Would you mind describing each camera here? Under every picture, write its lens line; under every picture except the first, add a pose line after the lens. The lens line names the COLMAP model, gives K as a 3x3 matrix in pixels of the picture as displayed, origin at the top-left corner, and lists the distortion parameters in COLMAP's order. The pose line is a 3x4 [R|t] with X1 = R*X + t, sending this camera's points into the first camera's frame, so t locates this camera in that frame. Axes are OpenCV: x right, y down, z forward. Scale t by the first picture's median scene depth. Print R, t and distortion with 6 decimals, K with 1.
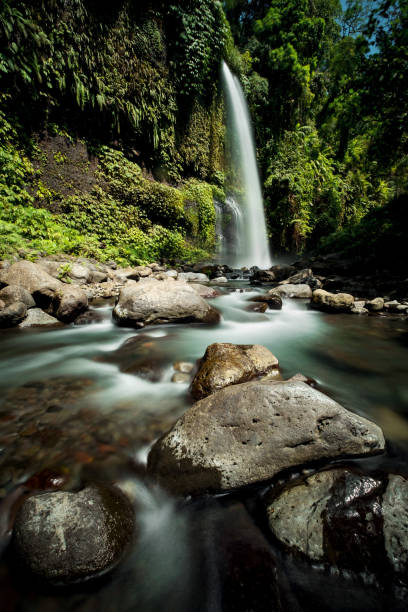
lens RADIAL K [[267.1, 0, 204.8], [0, 267.1, 301.2], [0, 0, 1]] dist [0.001771, -0.002211]
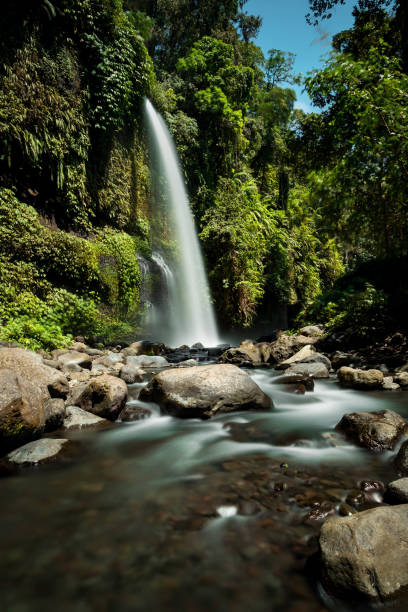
lens RADIAL K [[395.6, 0, 200.6], [0, 395.6, 304.6], [0, 0, 1]] dist [0.002032, -0.001025]
pose [[0.967121, -0.010345, 0.254106, -0.088734], [0.067510, 0.973768, -0.217297, 0.002409], [-0.245193, 0.227307, 0.942450, -0.048394]]
